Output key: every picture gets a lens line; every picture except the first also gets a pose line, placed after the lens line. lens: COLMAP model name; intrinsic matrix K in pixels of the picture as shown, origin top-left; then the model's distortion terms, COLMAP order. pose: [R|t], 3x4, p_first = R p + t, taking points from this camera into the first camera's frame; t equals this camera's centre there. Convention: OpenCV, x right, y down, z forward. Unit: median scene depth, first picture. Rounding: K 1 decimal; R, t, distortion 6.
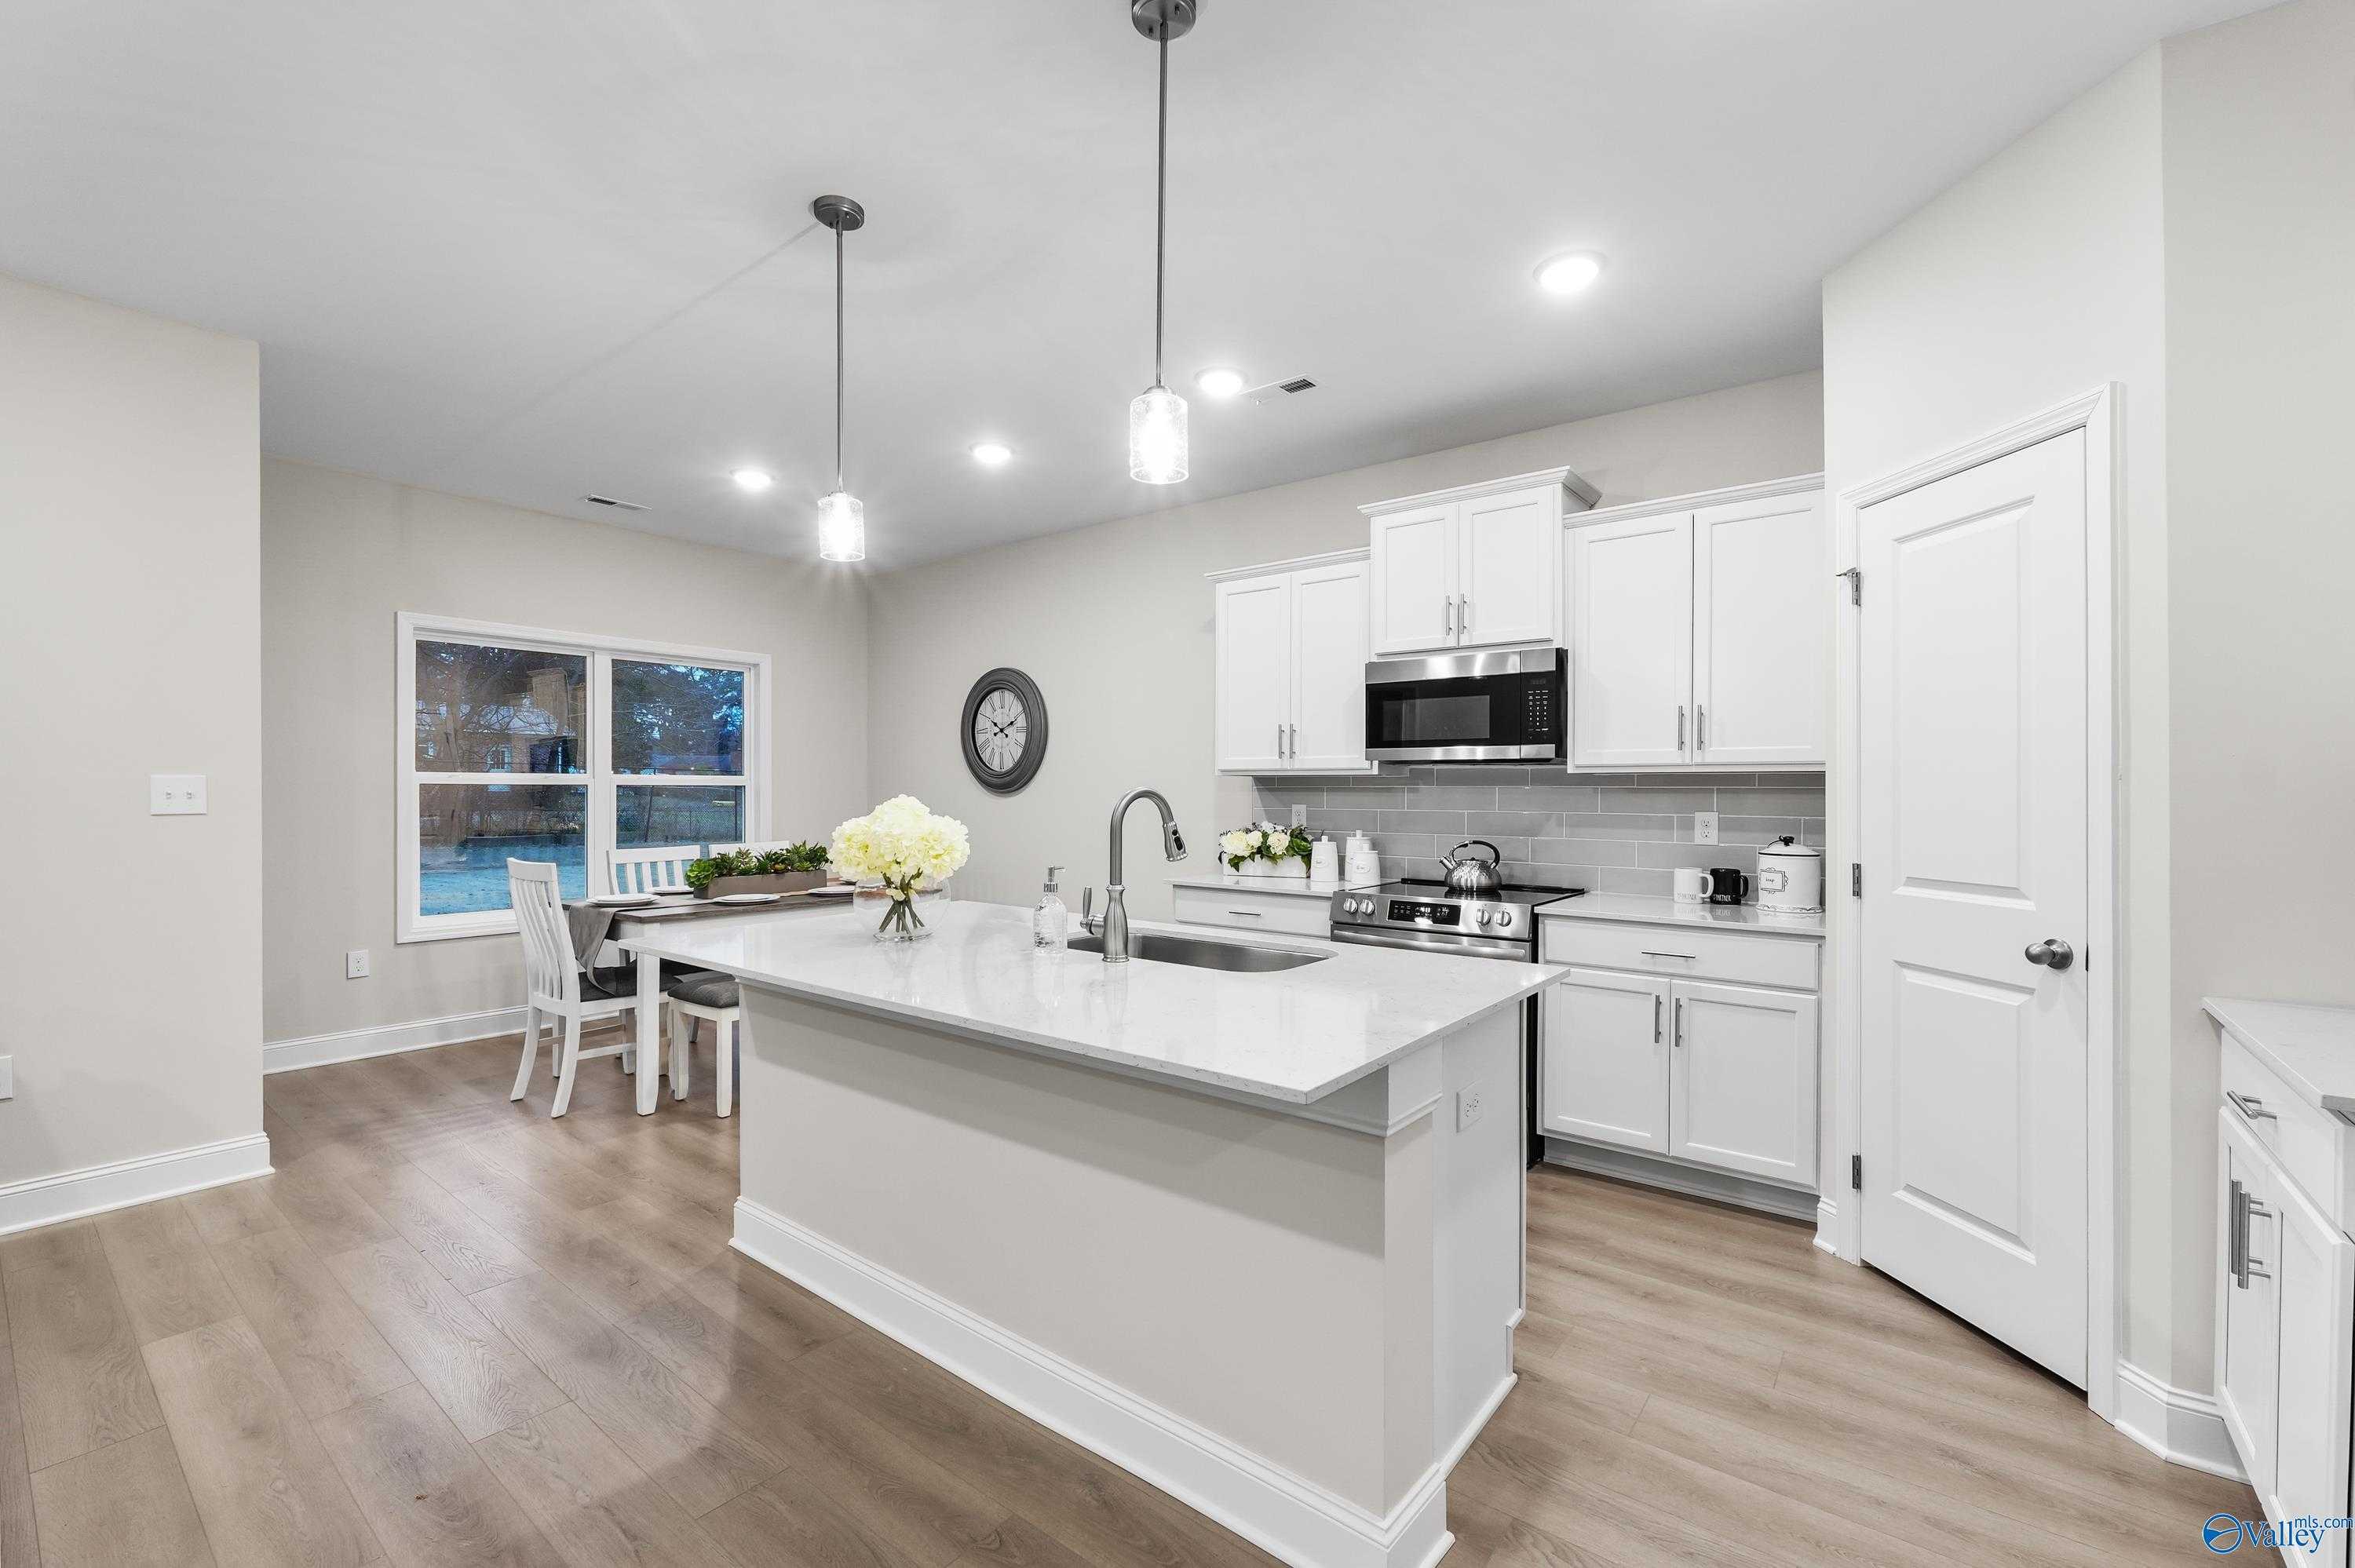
lens RADIAL K [[977.9, 0, 1183.9], [0, 977.9, 792.2], [0, 0, 1]] dist [-0.001459, -0.000086]
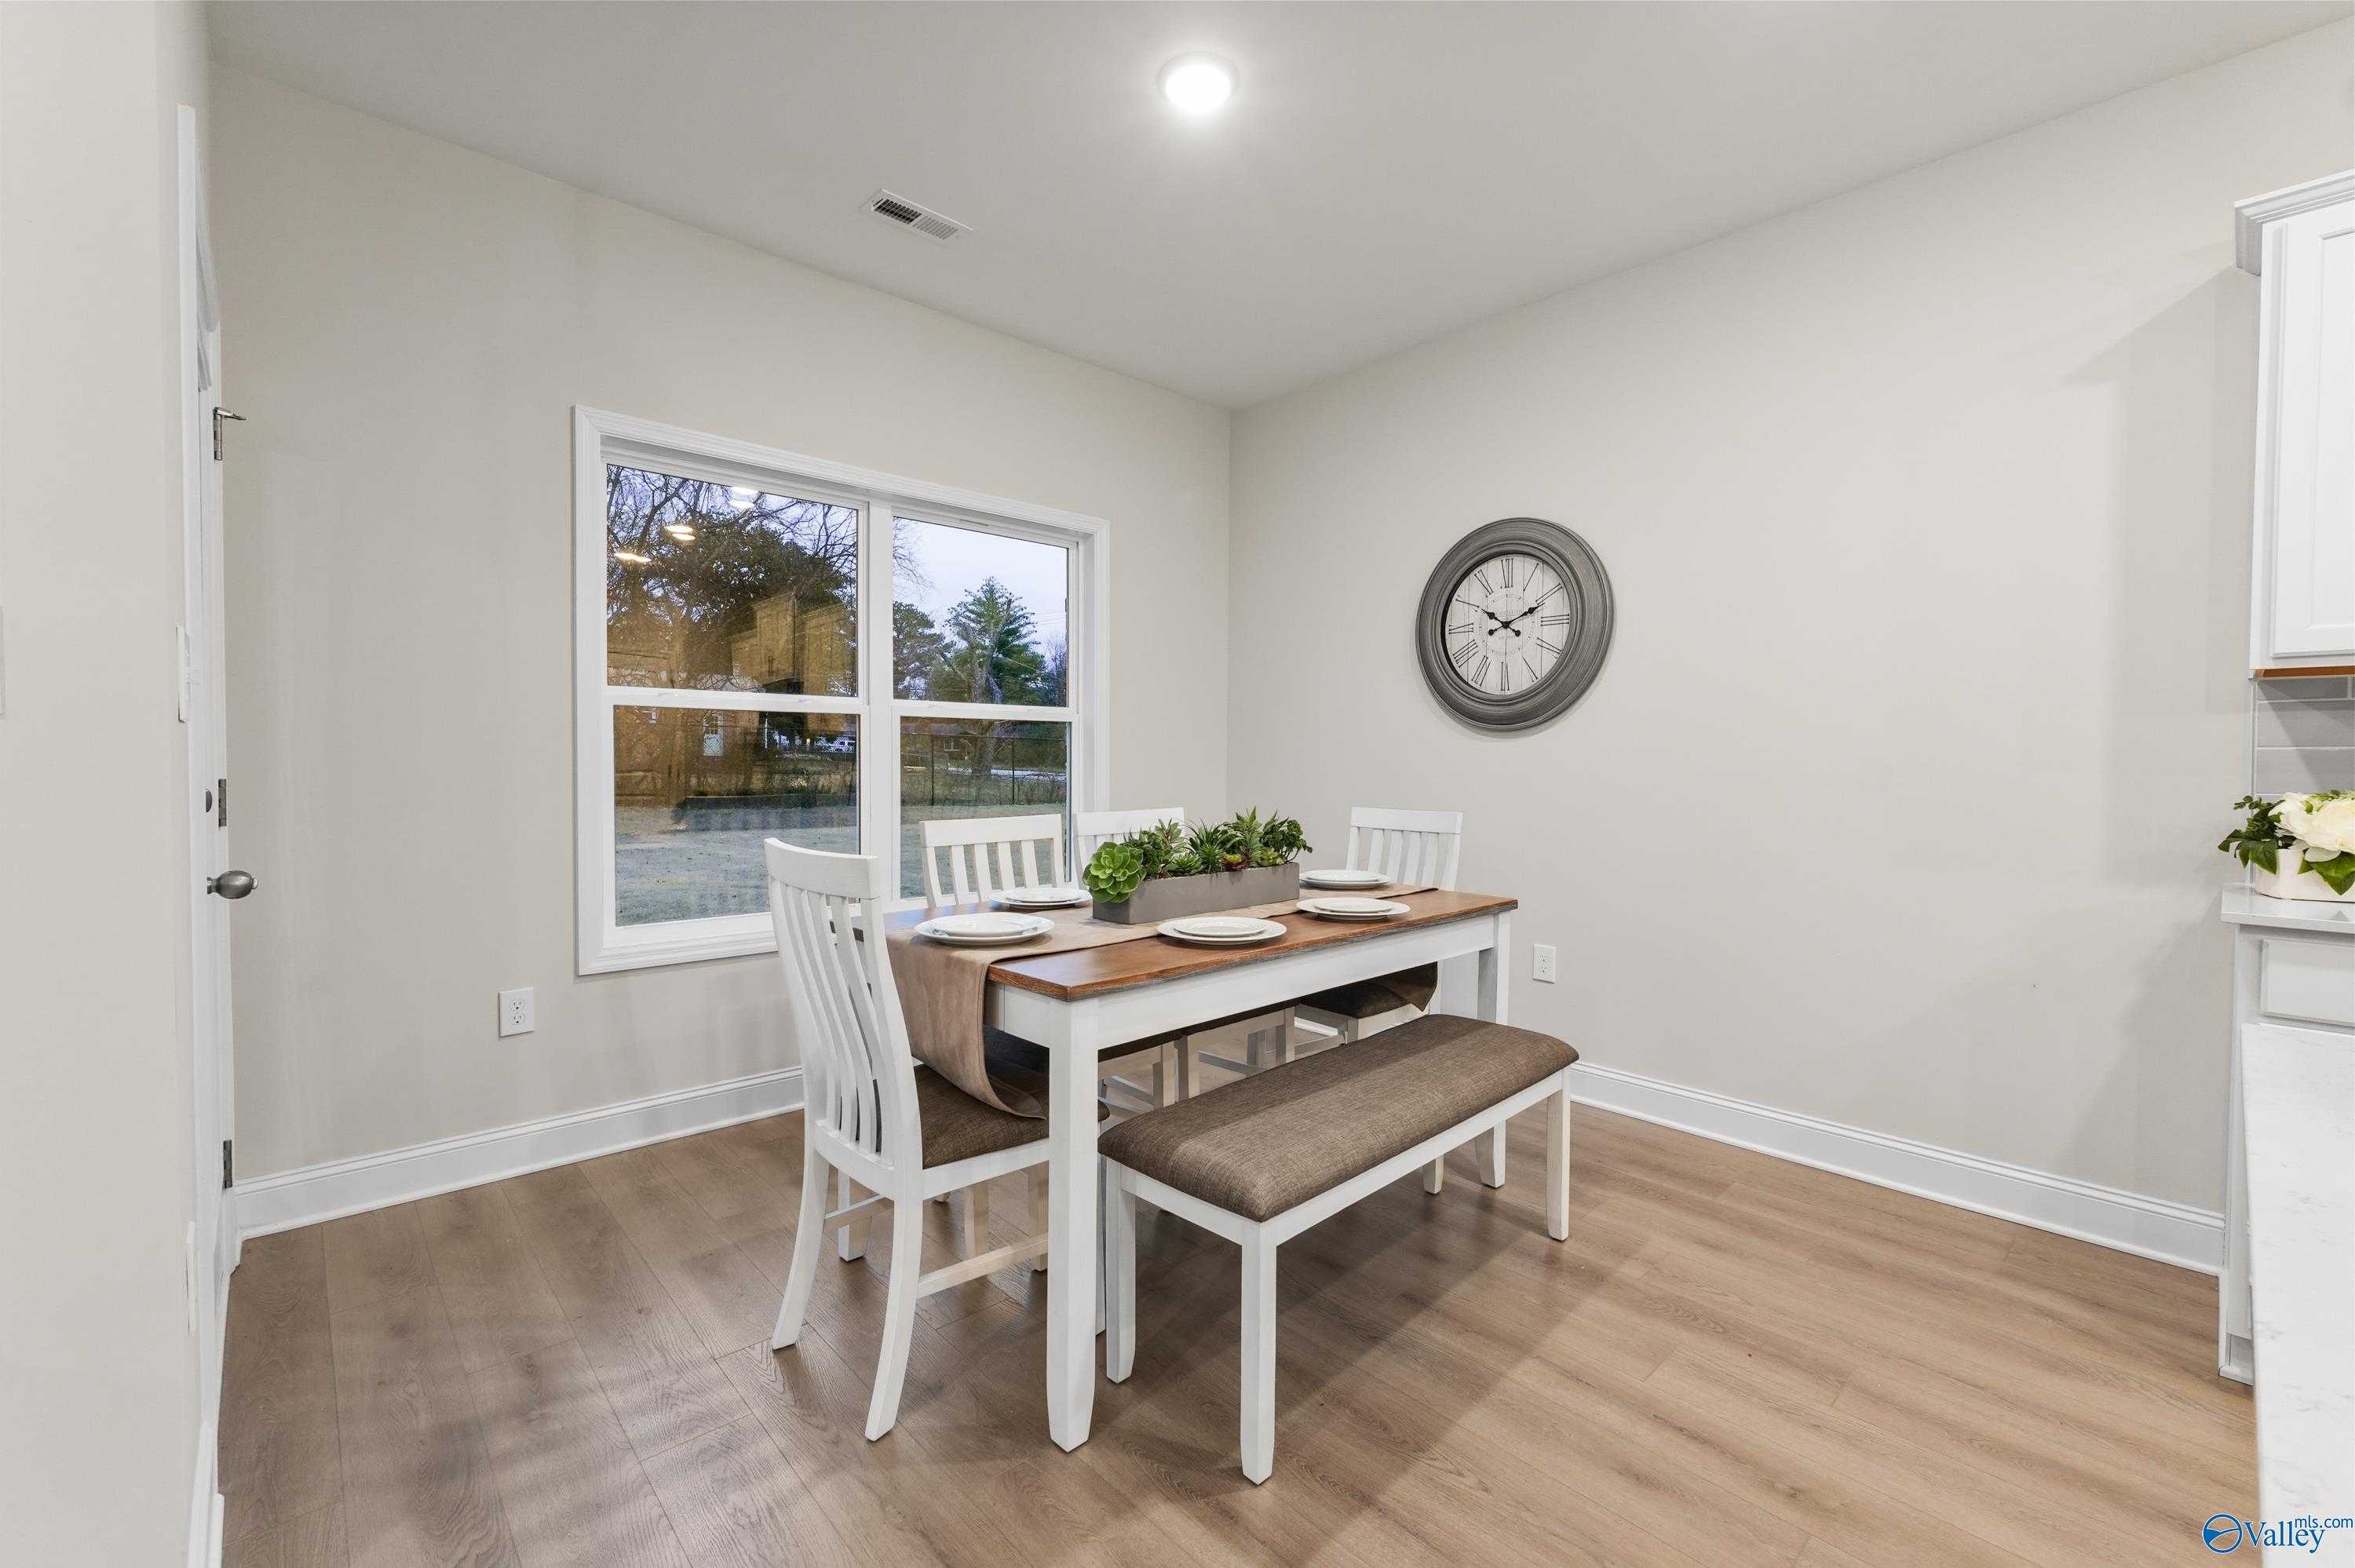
lens RADIAL K [[982.6, 0, 1193.4], [0, 982.6, 780.4], [0, 0, 1]] dist [0.000824, 0.000050]
pose [[0.987874, 0.007130, -0.155097, -0.448134], [-0.004056, 0.999789, 0.020126, 0.031318], [0.155208, -0.019253, 0.987694, 0.610083]]
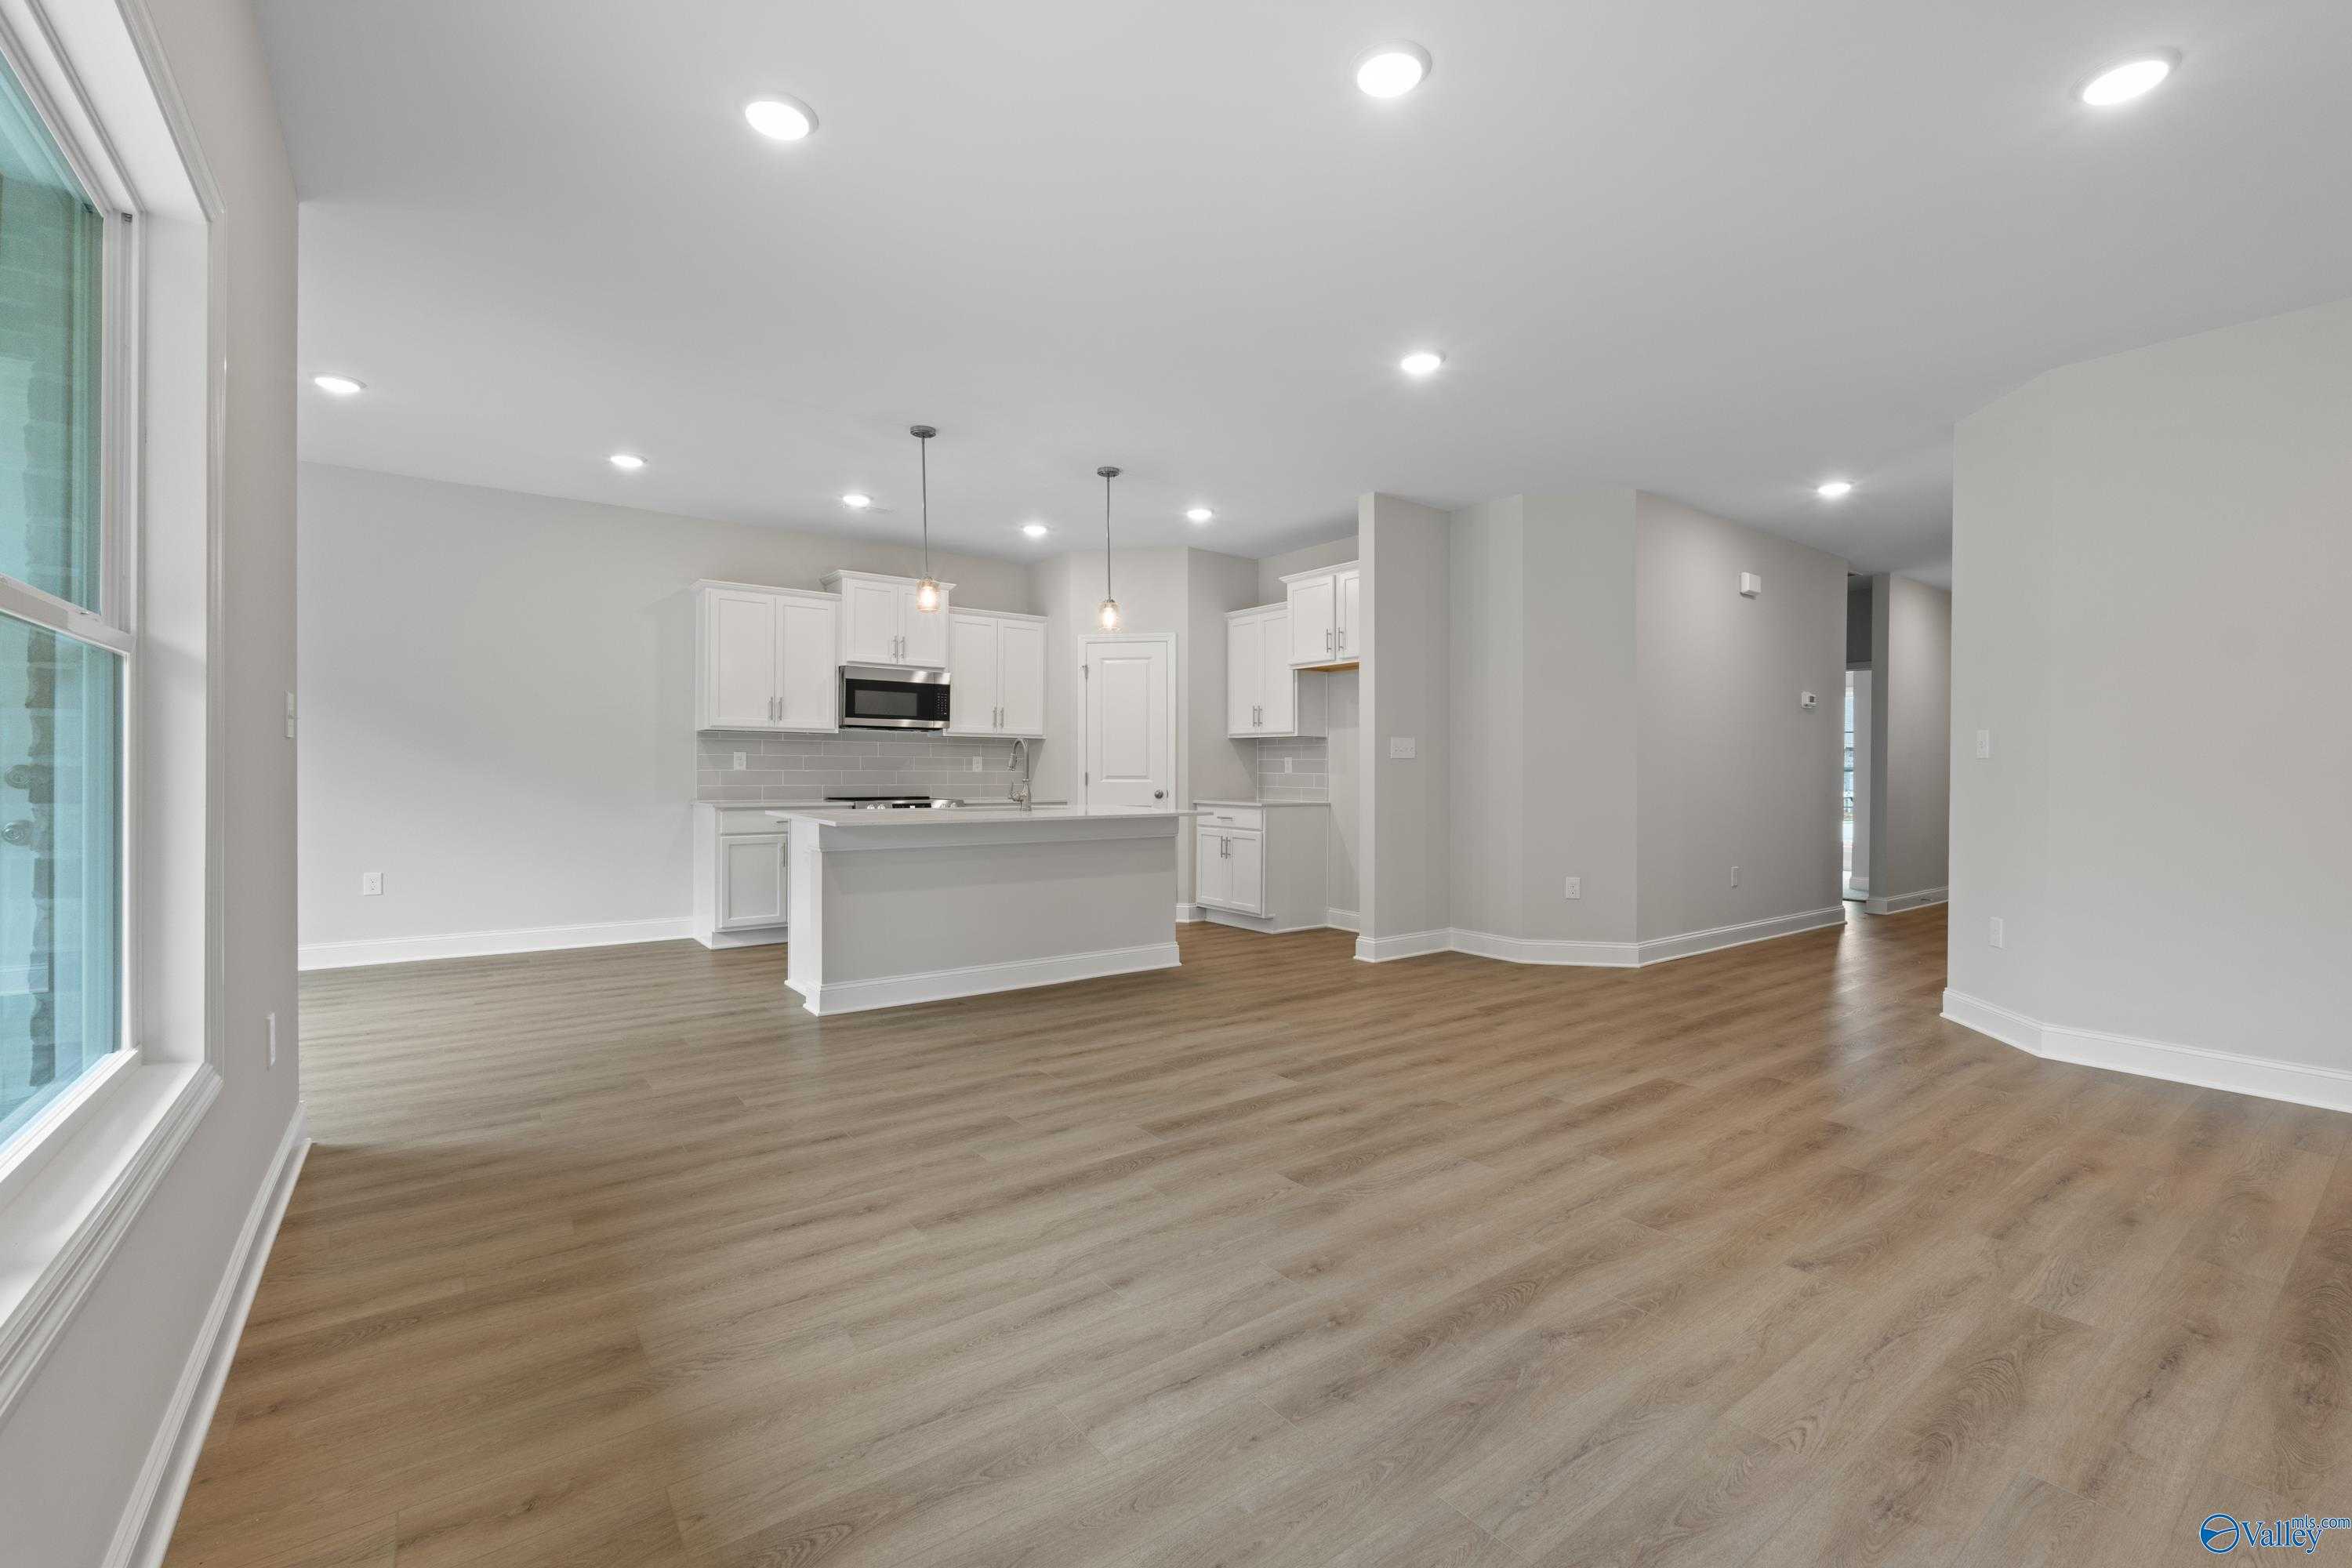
lens RADIAL K [[1009.6, 0, 1183.5], [0, 1009.6, 761.7], [0, 0, 1]] dist [0.001413, -0.000117]
pose [[0.266383, 0.003412, 0.963861, -1.403832], [-0.004344, 0.999988, -0.002340, 0.034219], [-0.963858, -0.003563, 0.266394, -0.011977]]
